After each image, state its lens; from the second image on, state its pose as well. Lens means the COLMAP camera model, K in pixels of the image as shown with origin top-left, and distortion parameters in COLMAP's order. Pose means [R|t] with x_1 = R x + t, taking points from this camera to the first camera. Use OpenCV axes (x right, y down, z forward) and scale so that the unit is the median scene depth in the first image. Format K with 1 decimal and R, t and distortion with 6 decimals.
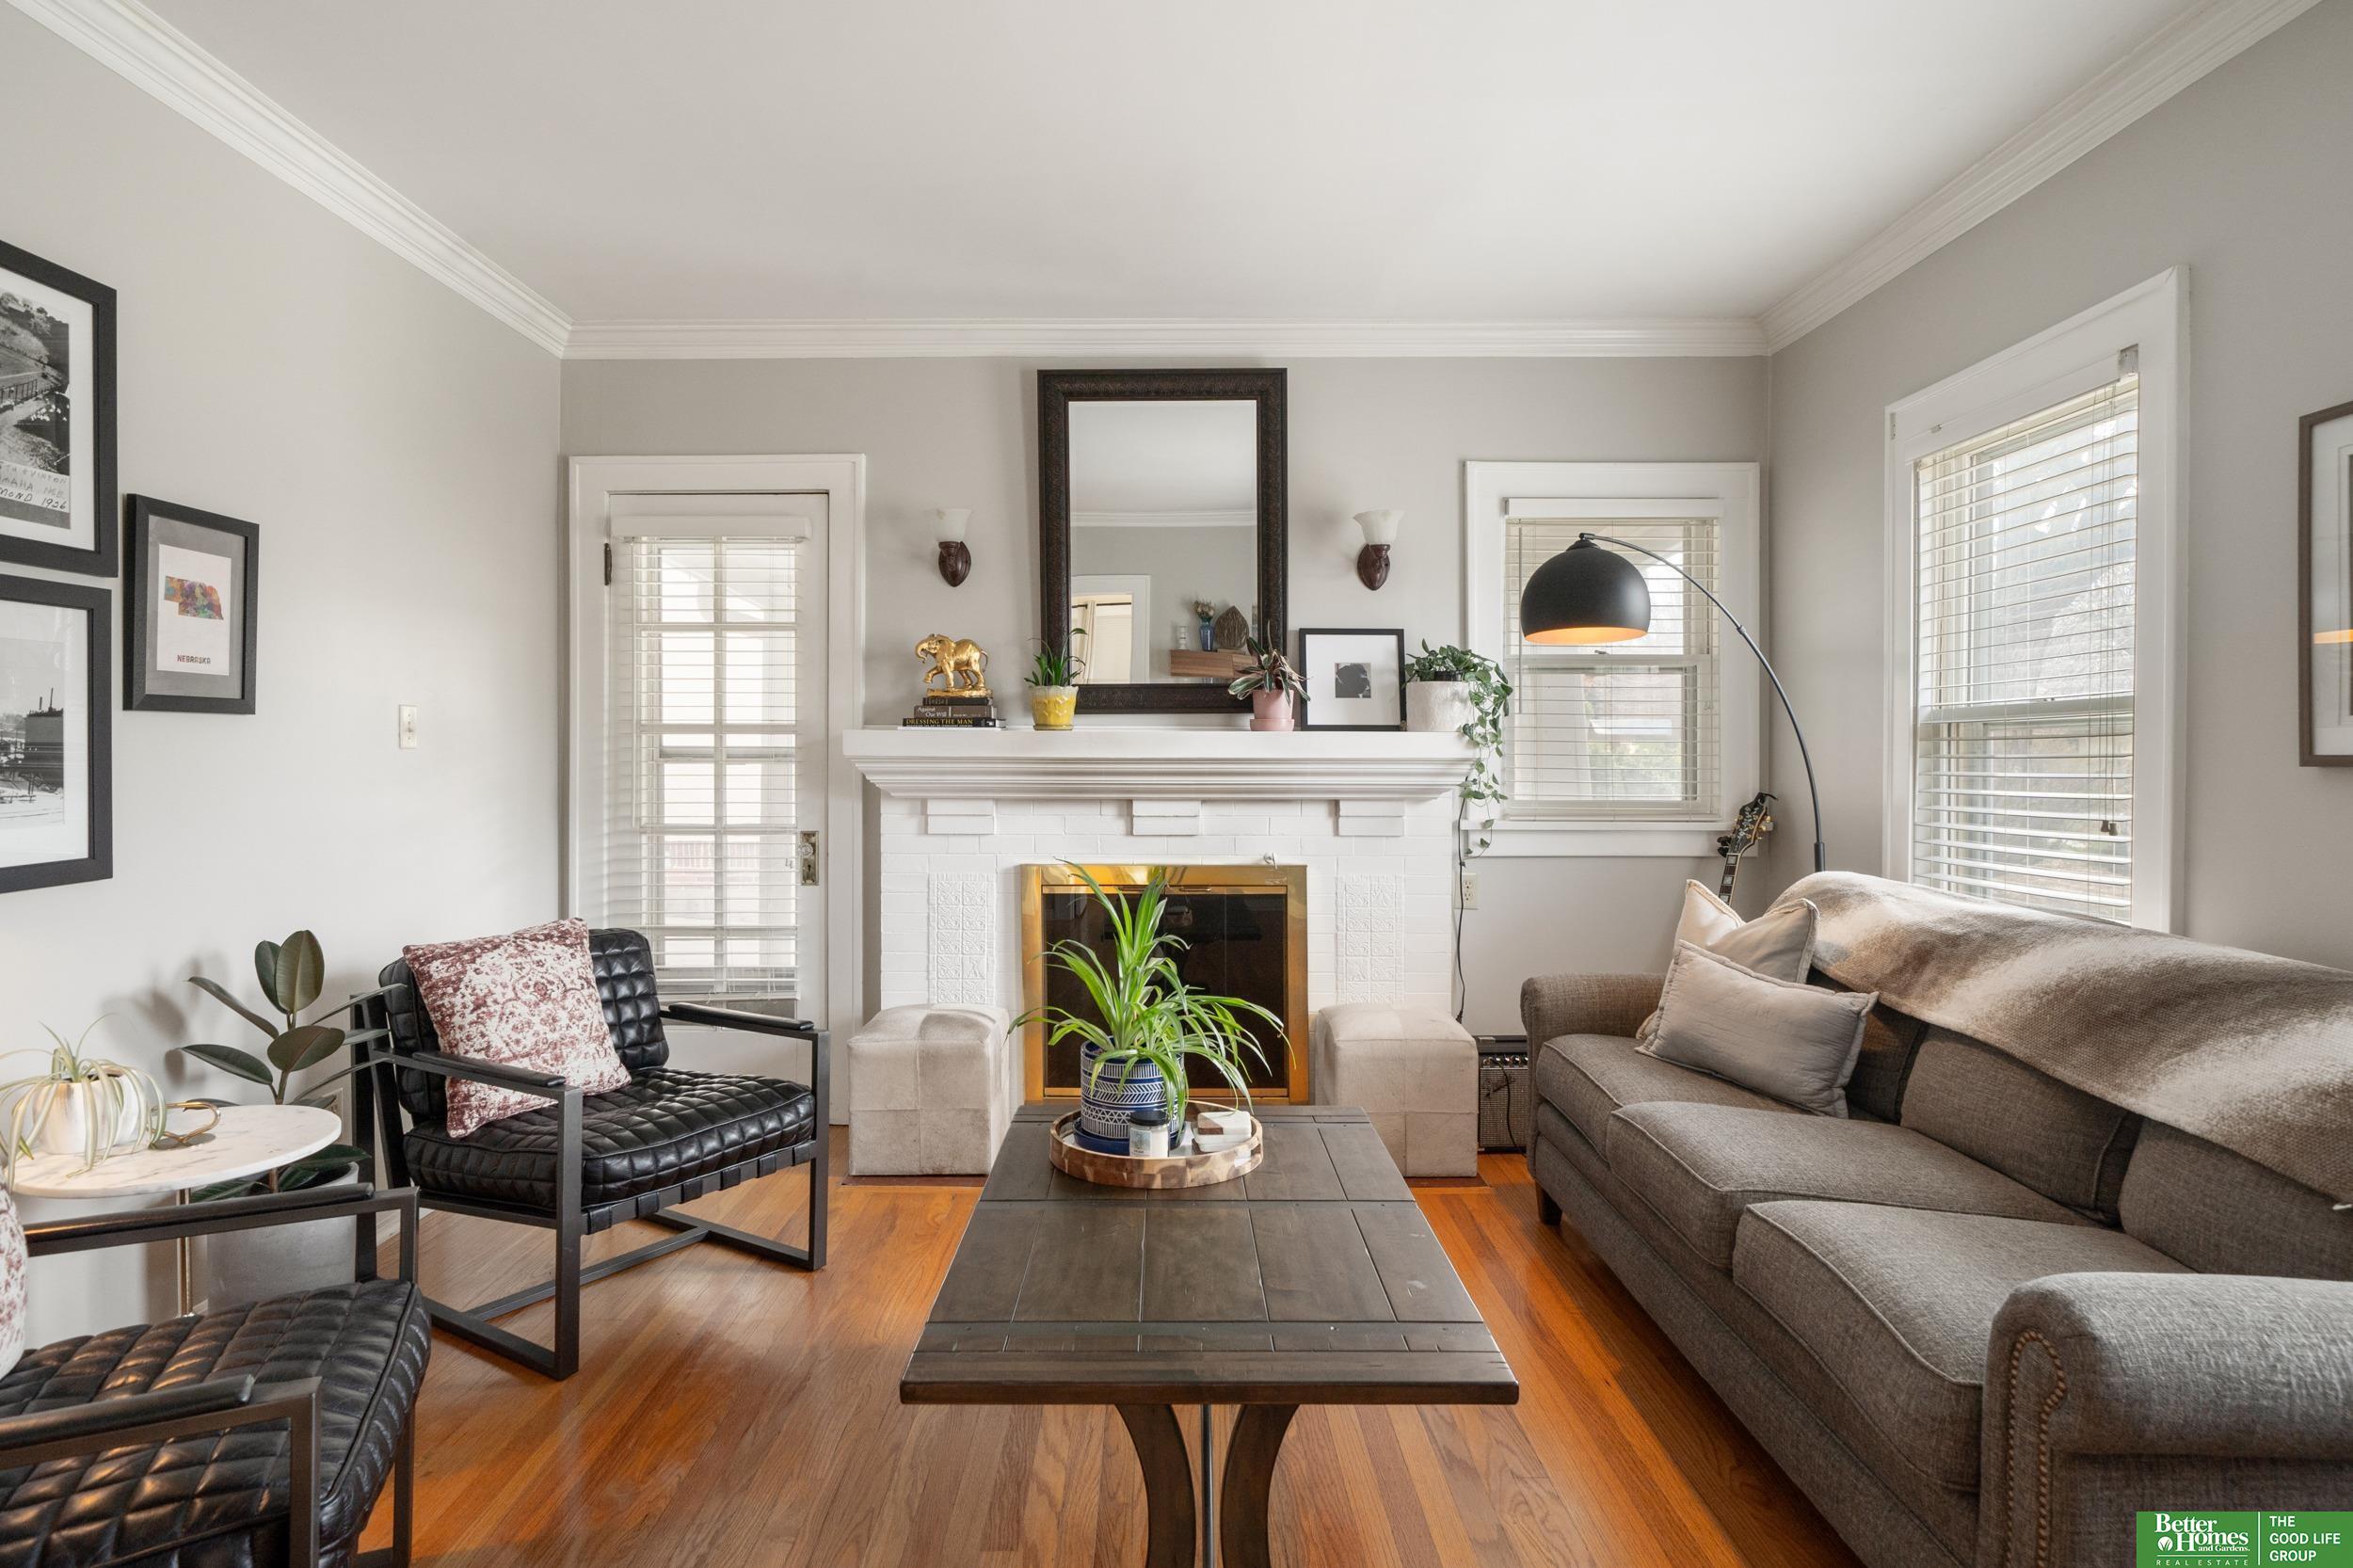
lens RADIAL K [[1280.5, 0, 1160.9], [0, 1280.5, 757.4], [0, 0, 1]] dist [0.000923, 0.000937]
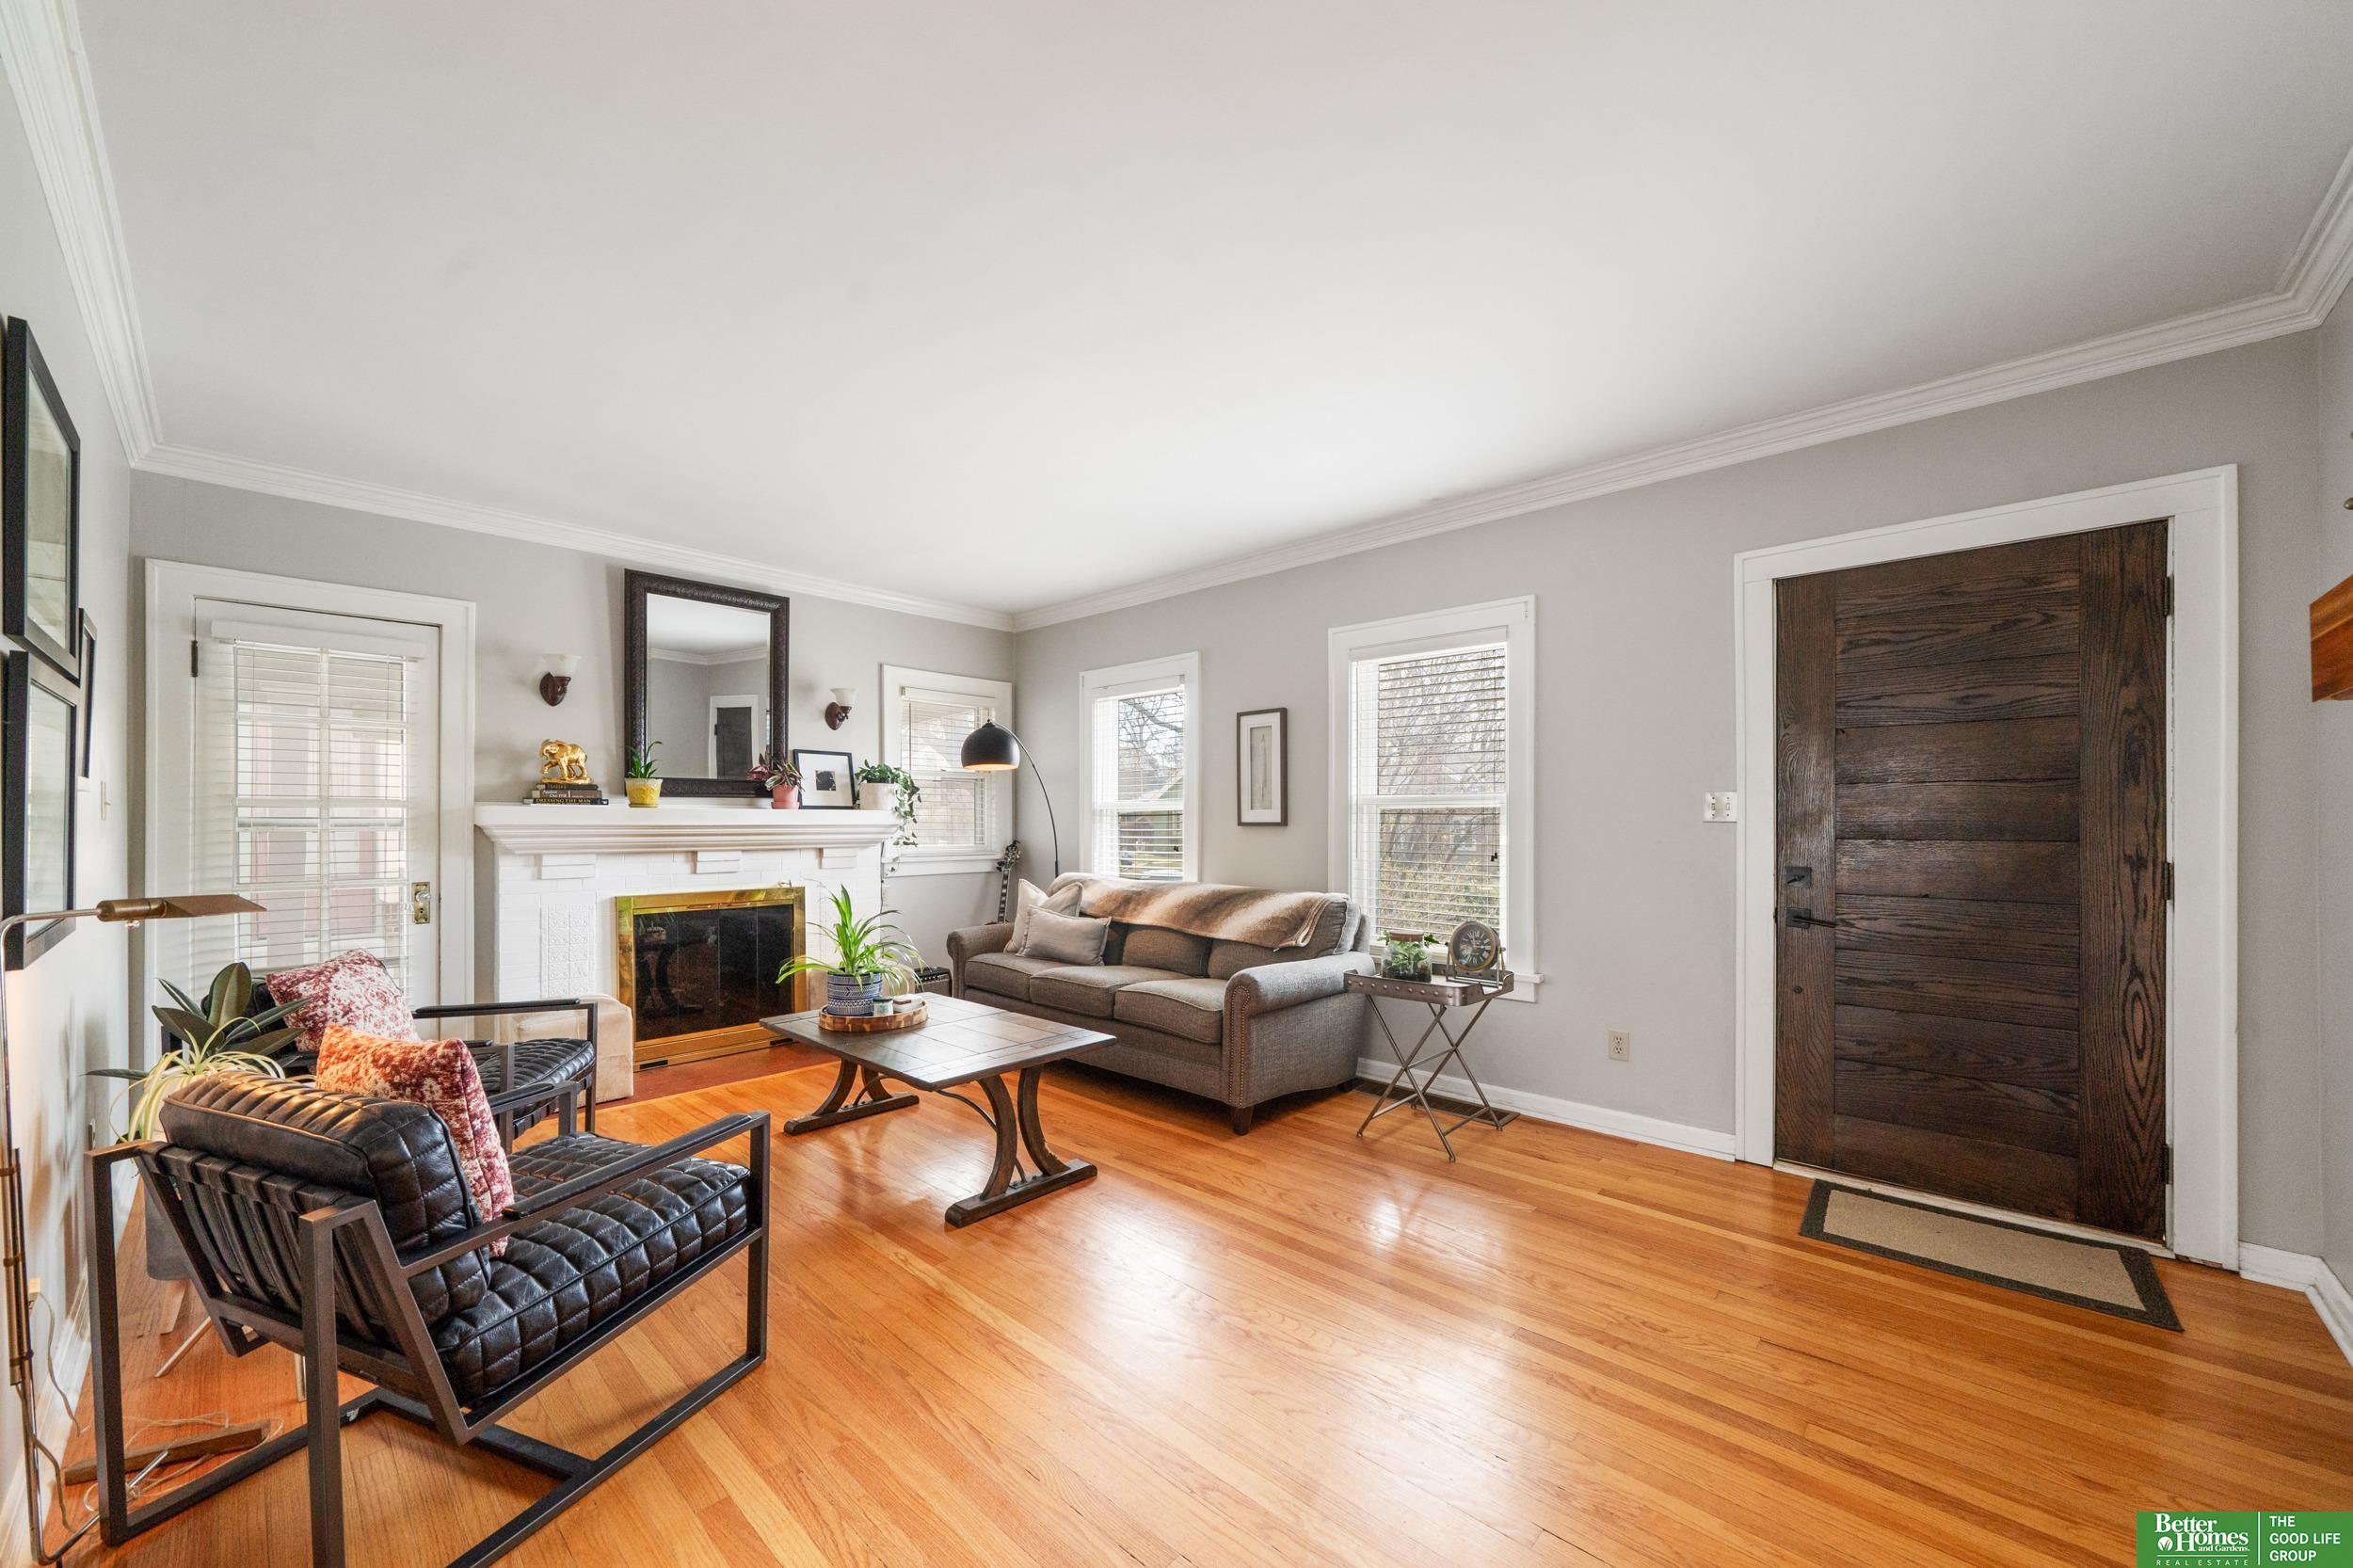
lens RADIAL K [[877.3, 0, 1167.8], [0, 877.3, 820.7], [0, 0, 1]] dist [-0.002773, -0.000425]
pose [[0.683864, -0.001588, 0.729608, -0.423648], [0.003030, 0.999995, -0.000664, -0.002473], [-0.729604, 0.002665, 0.683865, -0.177557]]
